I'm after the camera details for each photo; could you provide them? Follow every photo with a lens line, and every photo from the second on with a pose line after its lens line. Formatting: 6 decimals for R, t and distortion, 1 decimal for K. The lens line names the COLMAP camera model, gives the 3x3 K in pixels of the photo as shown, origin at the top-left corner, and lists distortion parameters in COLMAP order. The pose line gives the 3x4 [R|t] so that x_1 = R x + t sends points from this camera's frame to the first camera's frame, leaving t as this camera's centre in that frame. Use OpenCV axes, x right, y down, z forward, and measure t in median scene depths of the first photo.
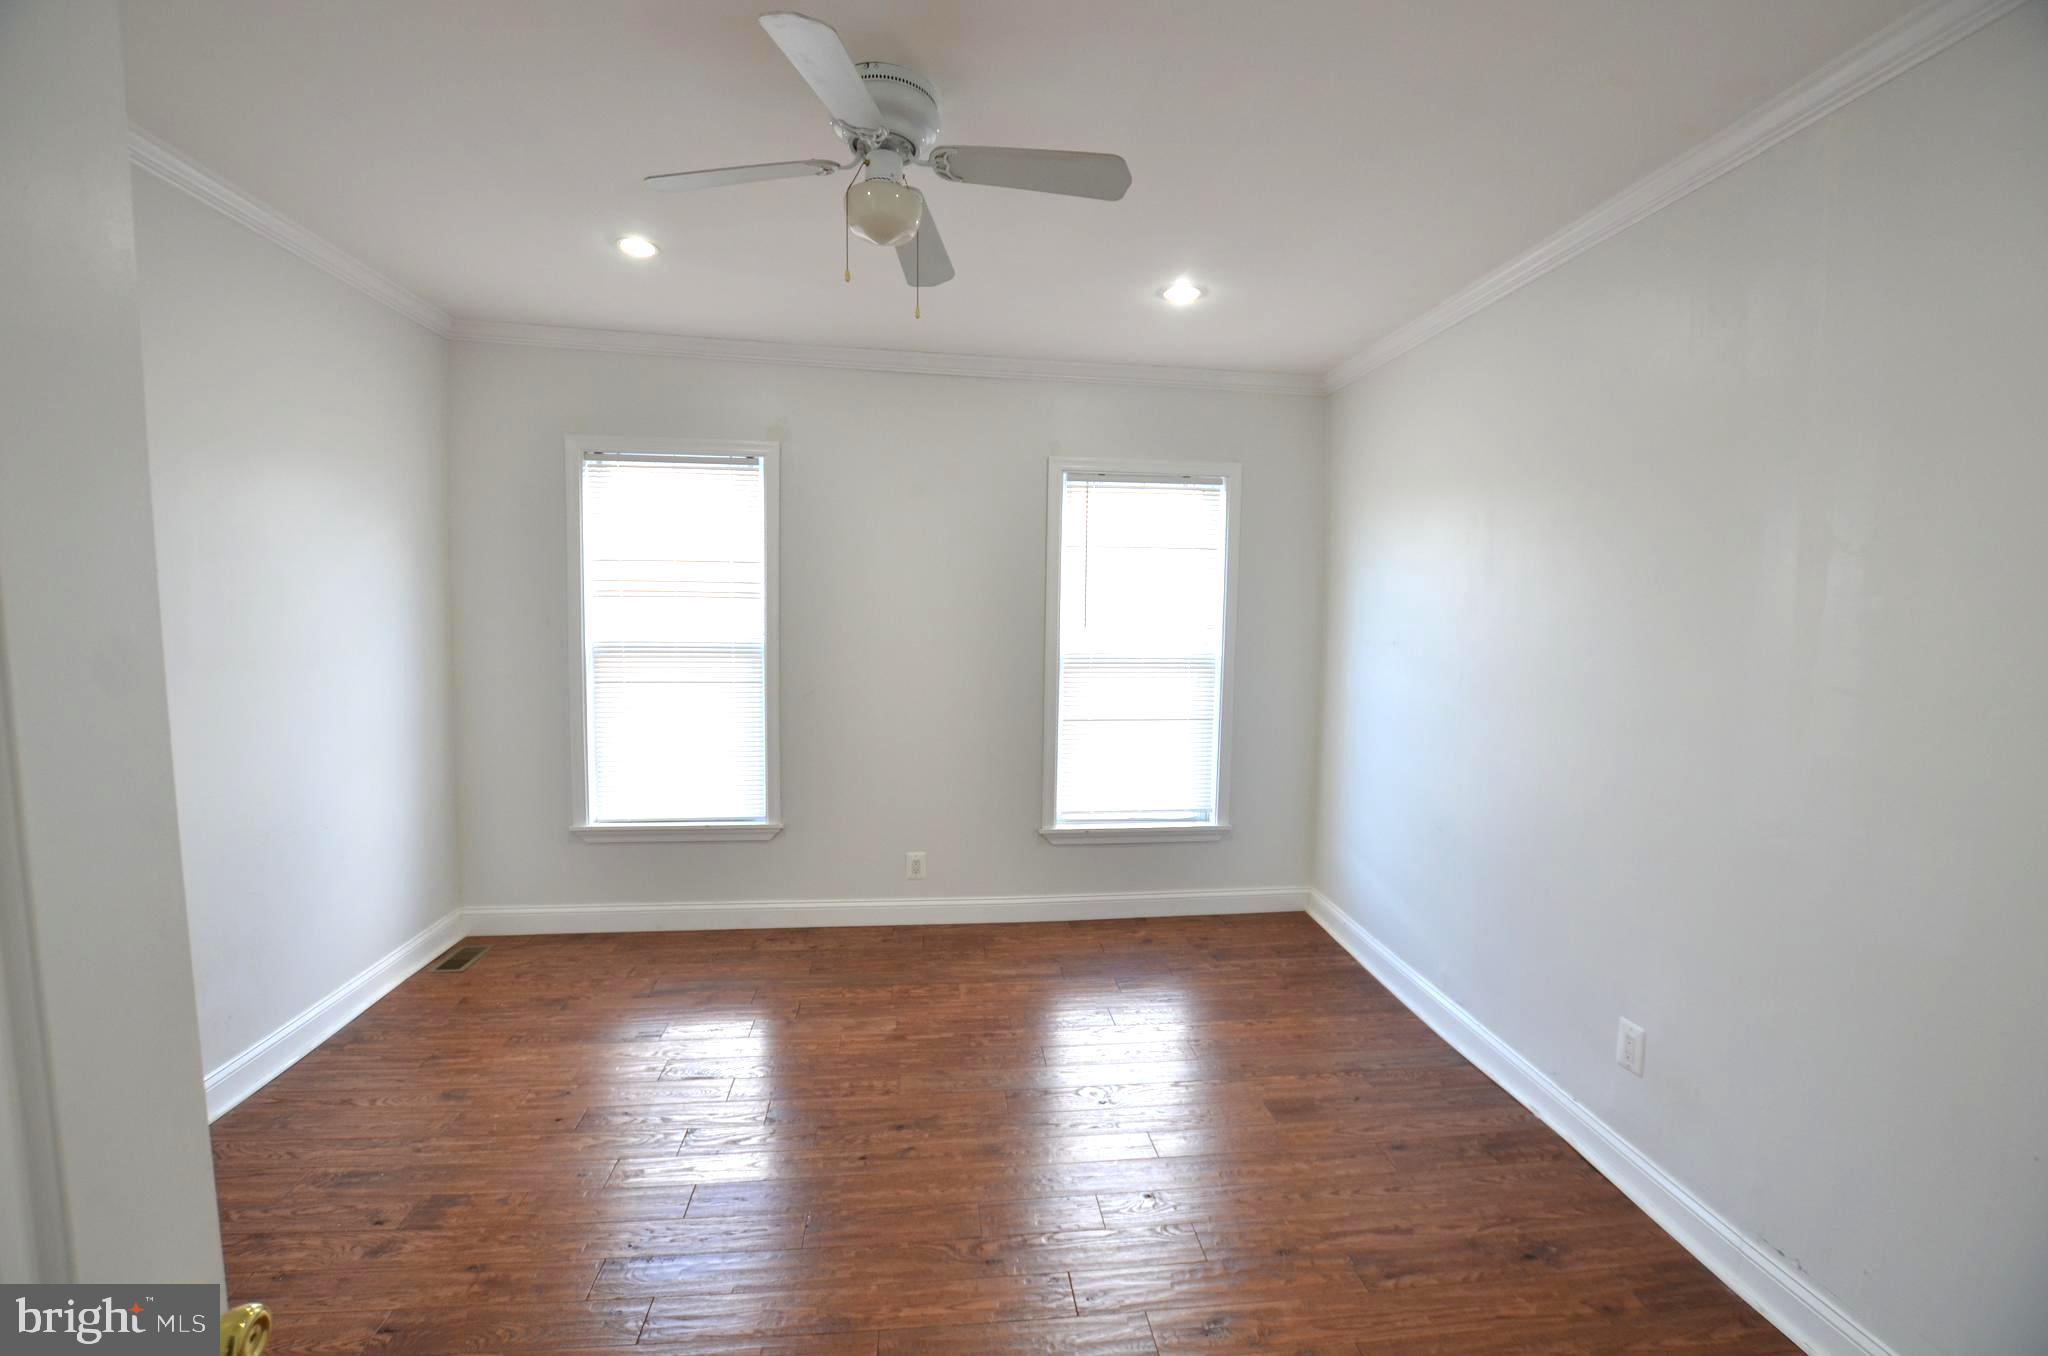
lens RADIAL K [[901.2, 0, 1024.0], [0, 901.2, 678.0], [0, 0, 1]] dist [-0.031987, 0.005330]
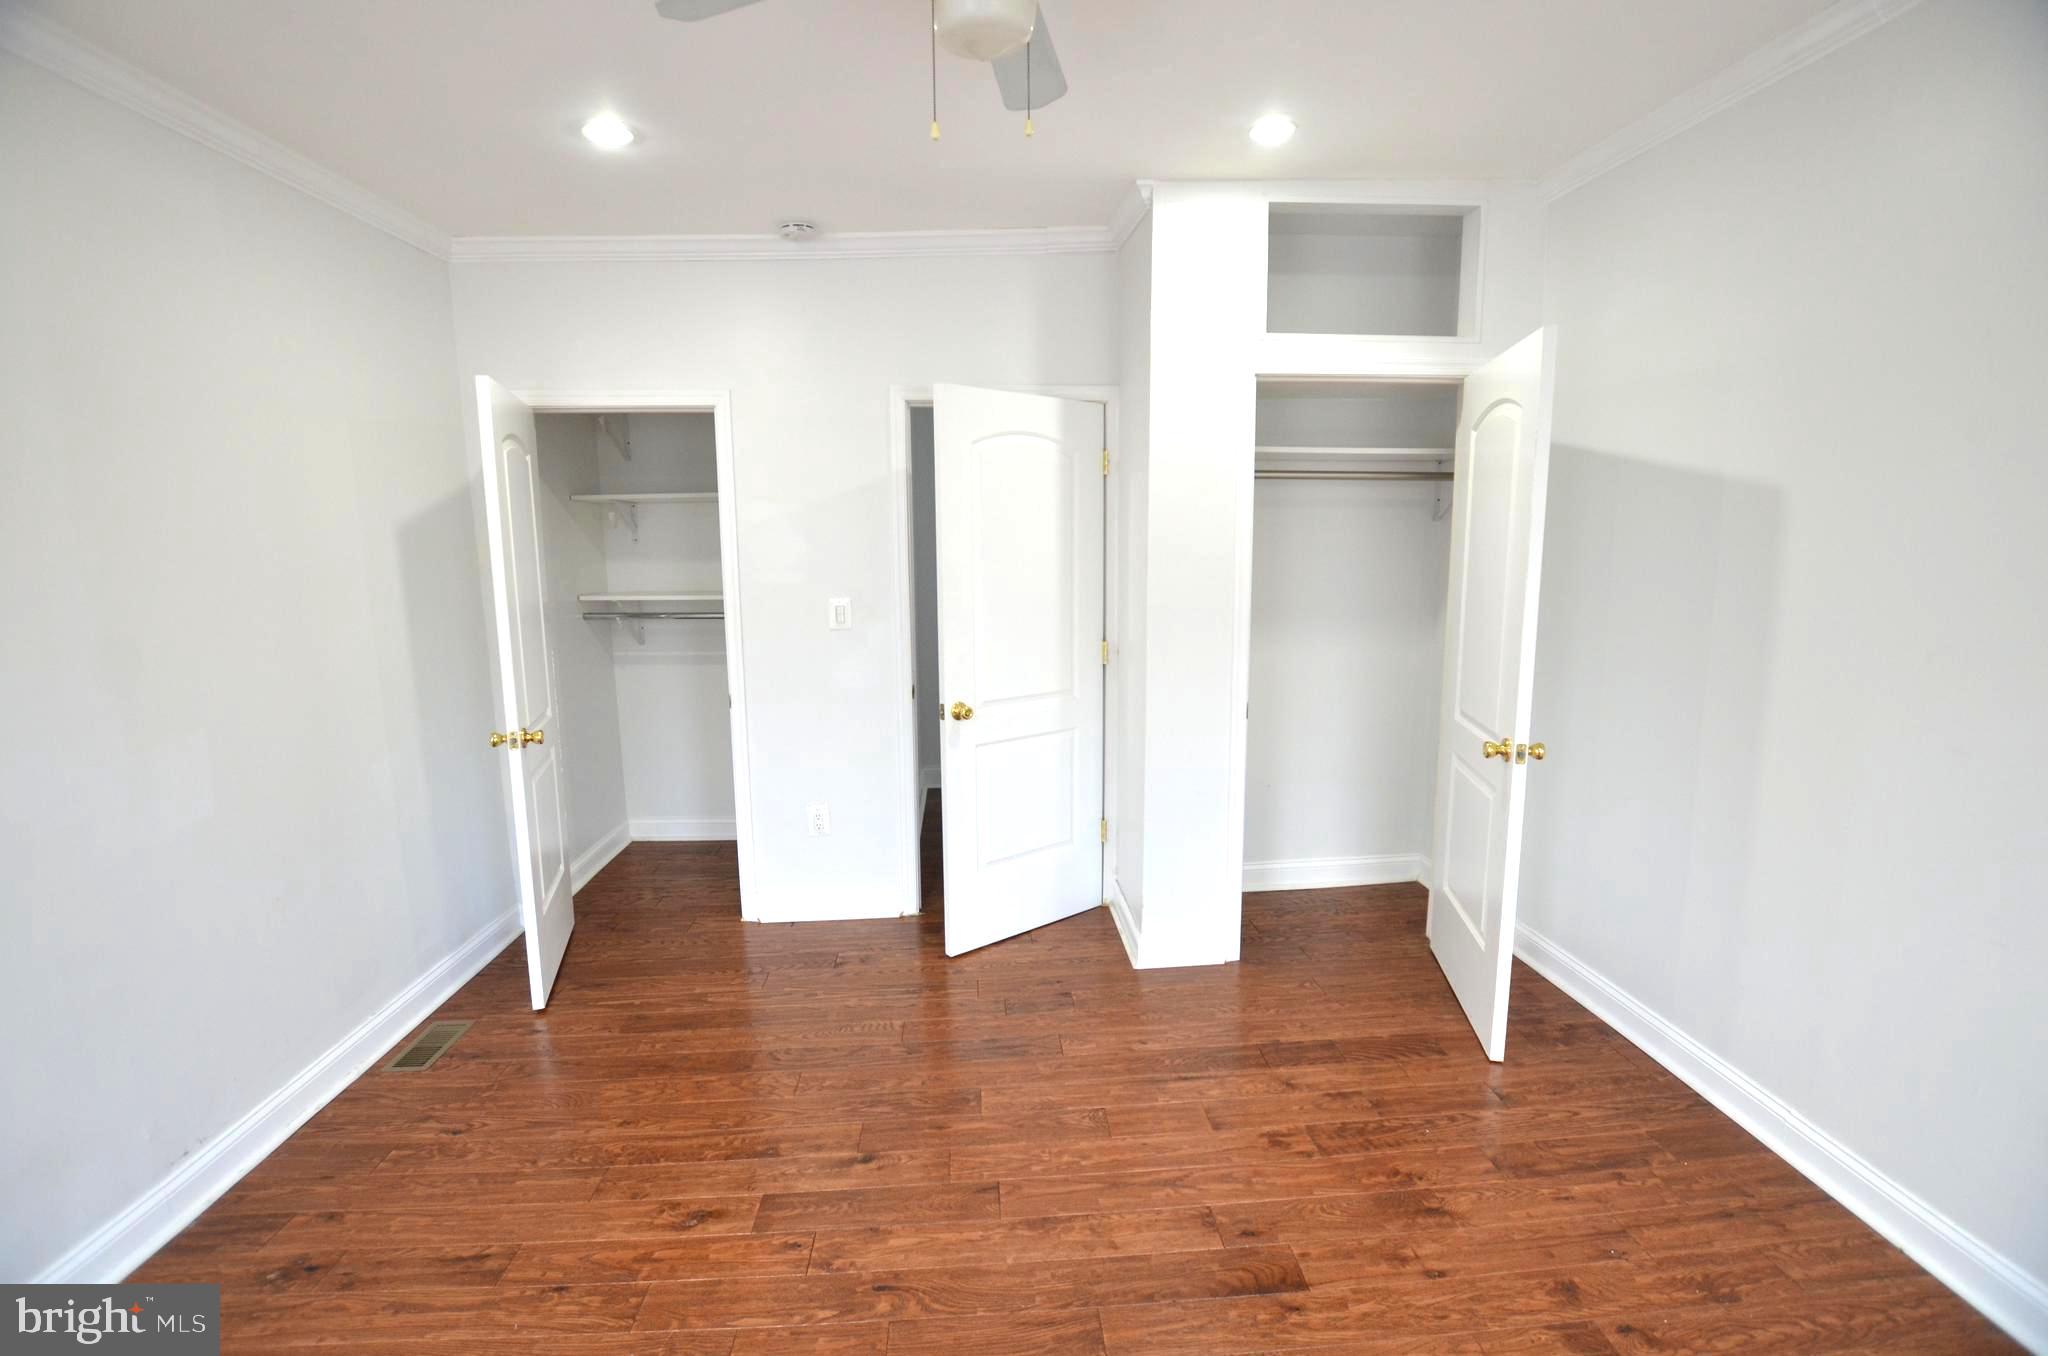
lens RADIAL K [[901.2, 0, 1024.0], [0, 901.2, 678.0], [0, 0, 1]] dist [-0.031987, 0.005330]
pose [[-0.998964, -0.006758, 0.044994, -0.220486], [0.004109, 0.971464, 0.237153, -0.169896], [-0.045313, 0.237092, -0.970430, 1.768090]]
